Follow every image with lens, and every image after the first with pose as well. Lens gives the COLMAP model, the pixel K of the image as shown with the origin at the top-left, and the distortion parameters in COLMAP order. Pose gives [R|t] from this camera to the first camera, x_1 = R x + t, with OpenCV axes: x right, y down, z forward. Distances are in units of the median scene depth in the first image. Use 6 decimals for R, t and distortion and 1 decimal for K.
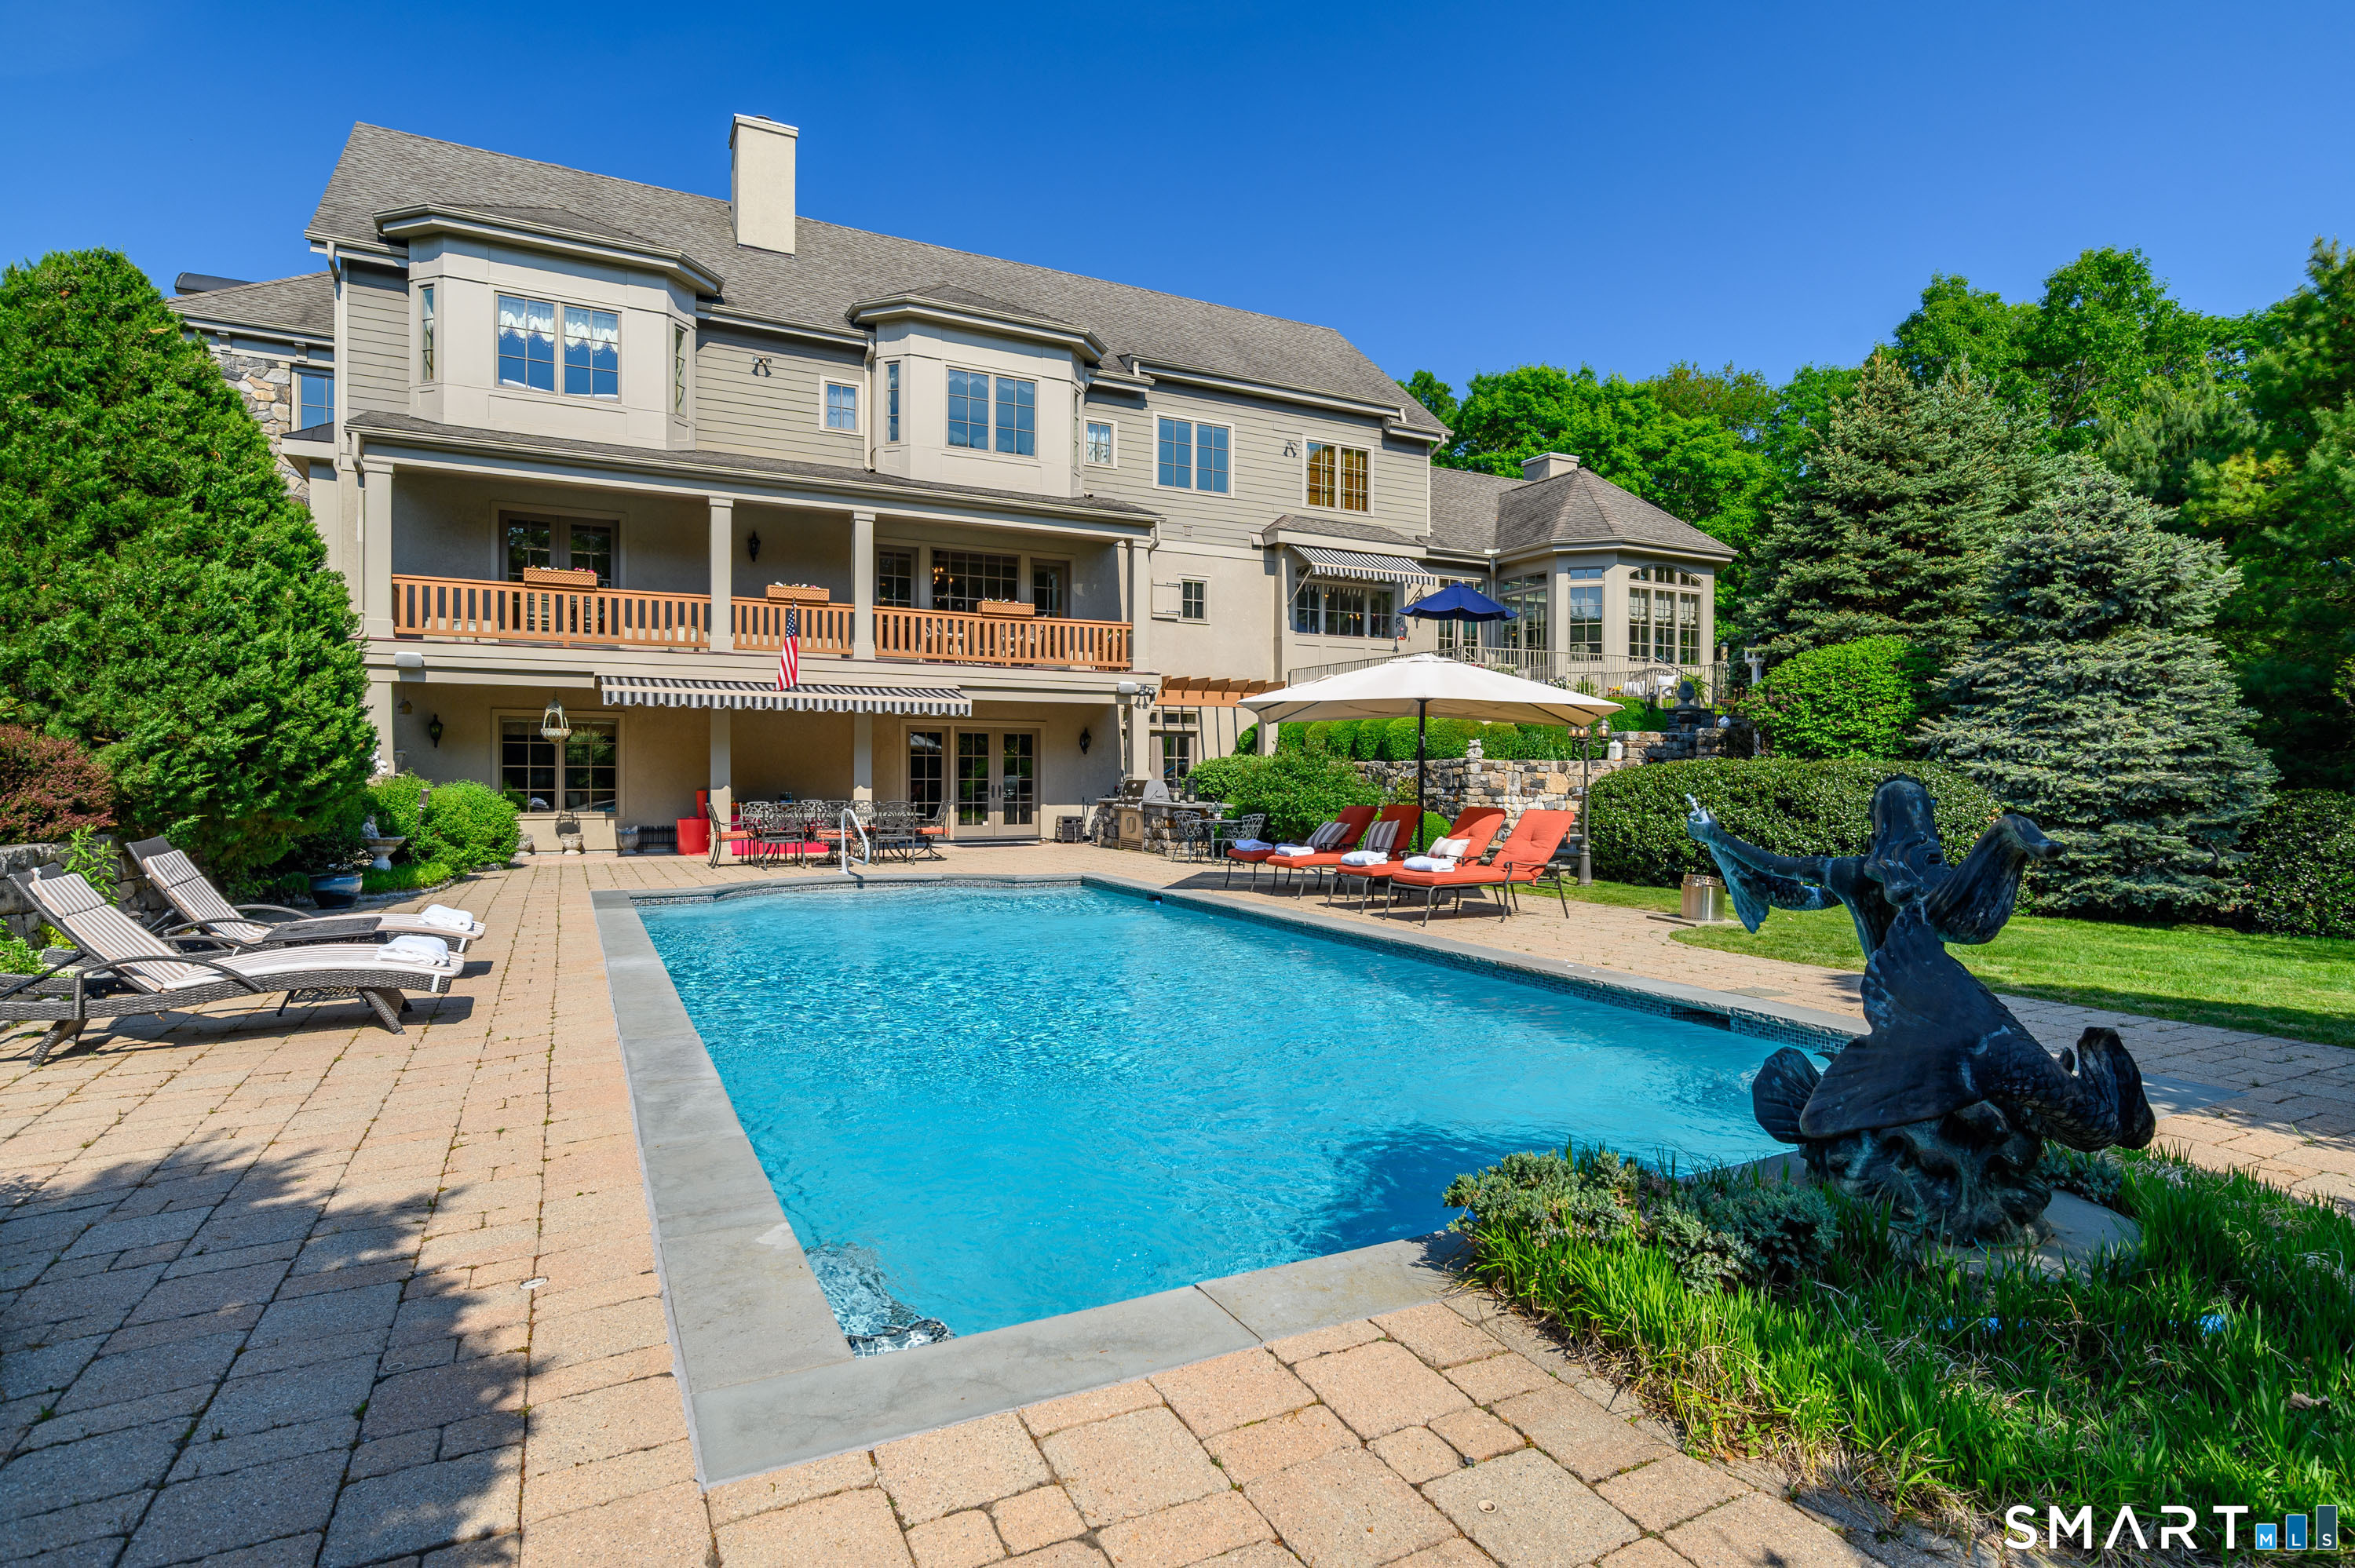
lens RADIAL K [[1216.4, 0, 1179.9], [0, 1216.4, 781.4], [0, 0, 1]] dist [-0.003908, 0.000692]
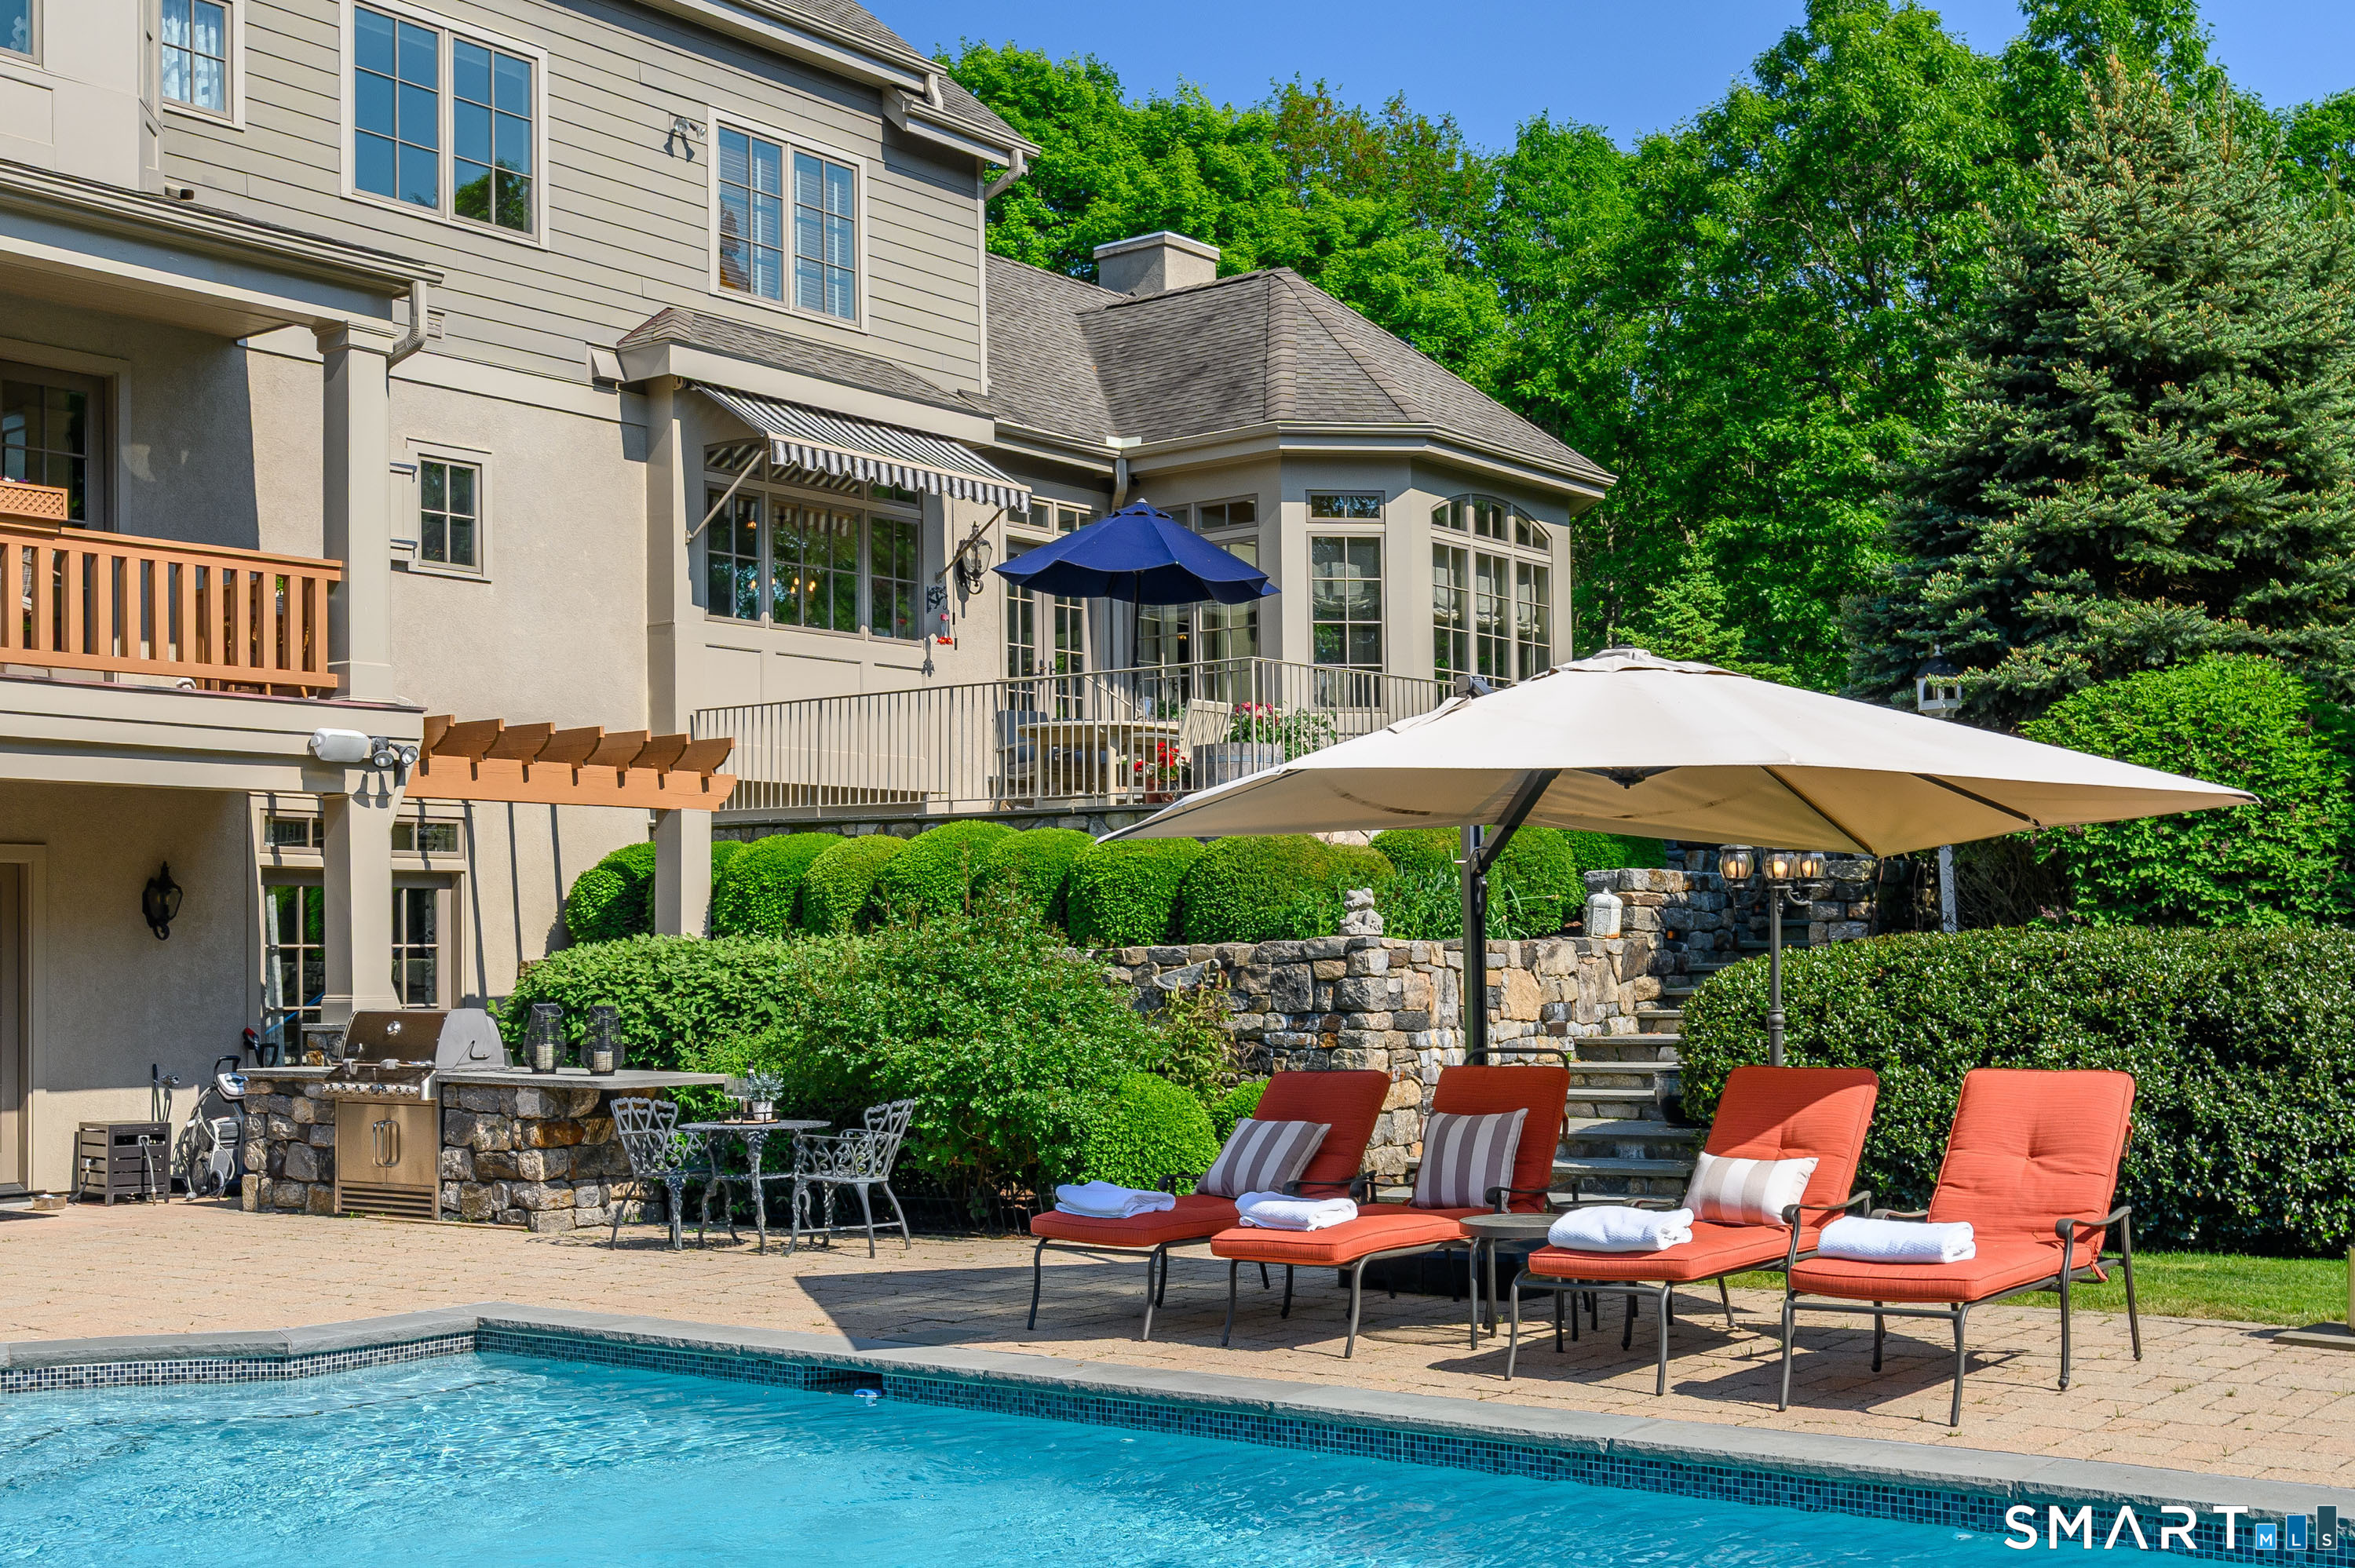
lens RADIAL K [[2727.5, 0, 1215.8], [0, 2727.5, 867.4], [0, 0, 1]] dist [0.002460, 0.000000]
pose [[0.897696, -0.001035, 0.440614, -0.143301], [0.021224, 0.998938, -0.040895, -0.004649], [-0.440104, 0.046063, 0.896764, 0.171093]]
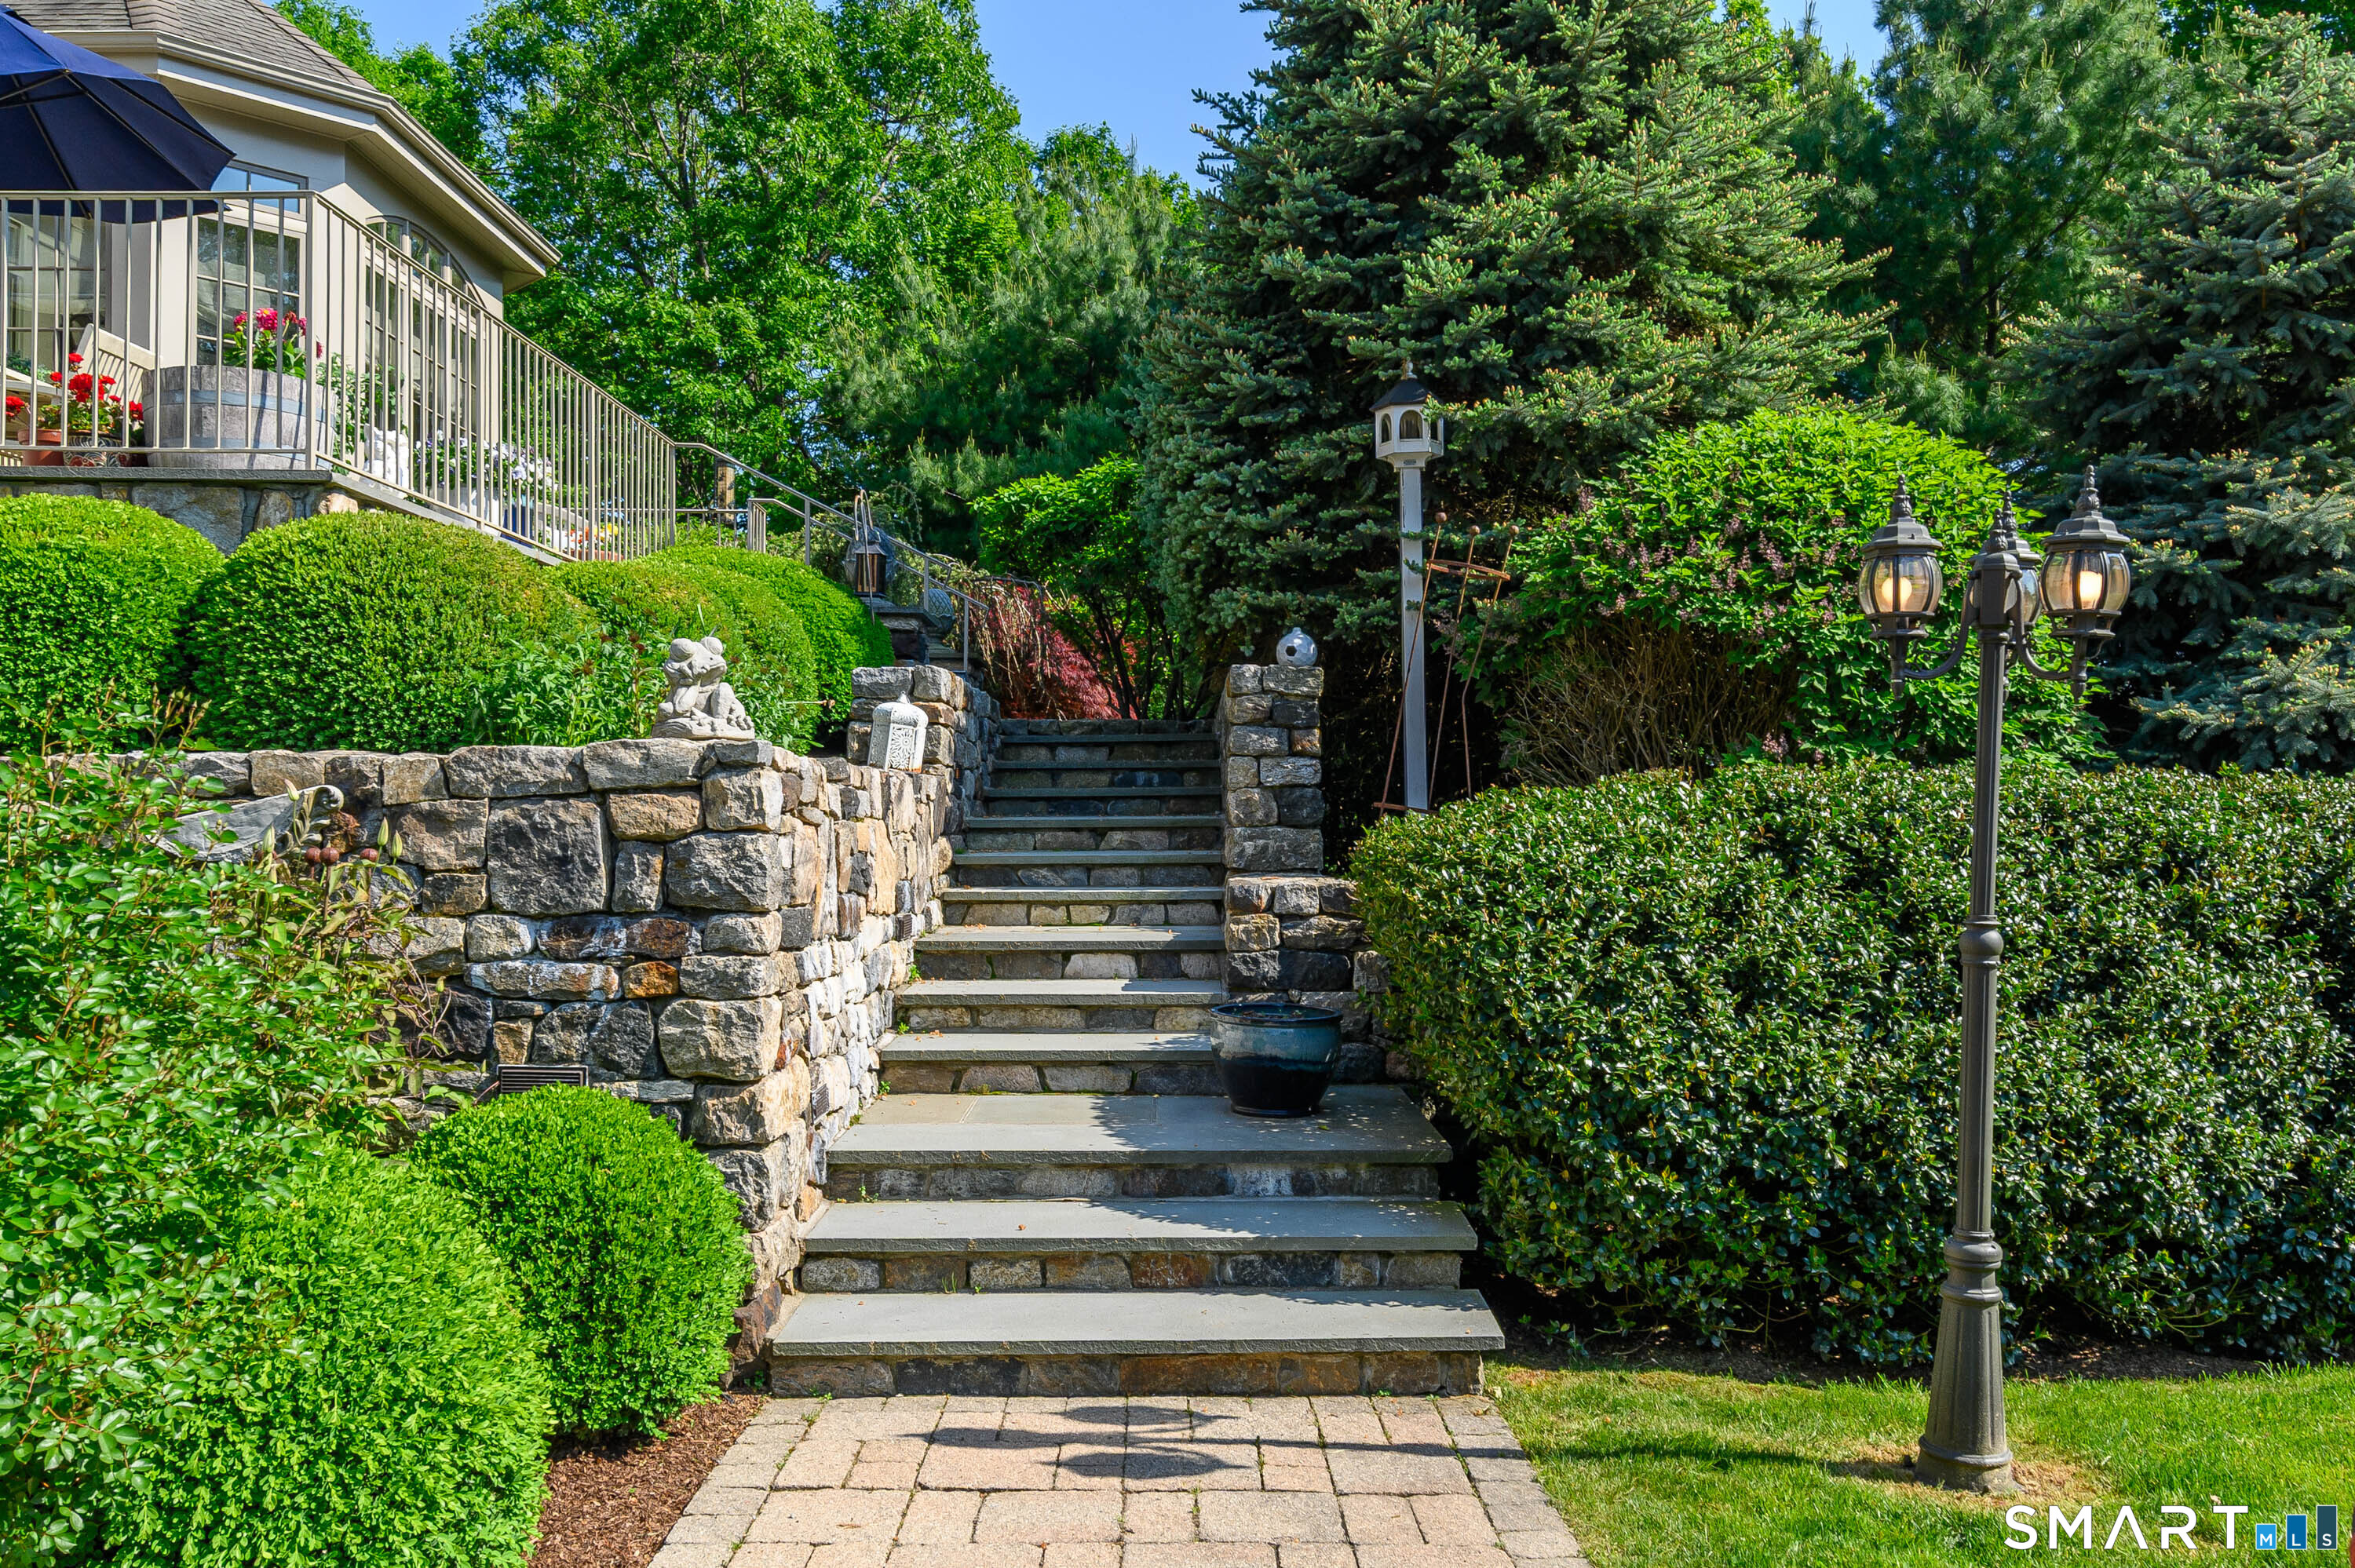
lens RADIAL K [[1857.1, 0, 1173.5], [0, 1857.1, 782.2], [0, 0, 1]] dist [-0.003819, 0.000352]
pose [[0.464523, 0.014560, 0.885441, 0.025689], [0.007119, 0.999771, -0.020175, -0.005460], [-0.885532, 0.015675, 0.464313, 0.613447]]
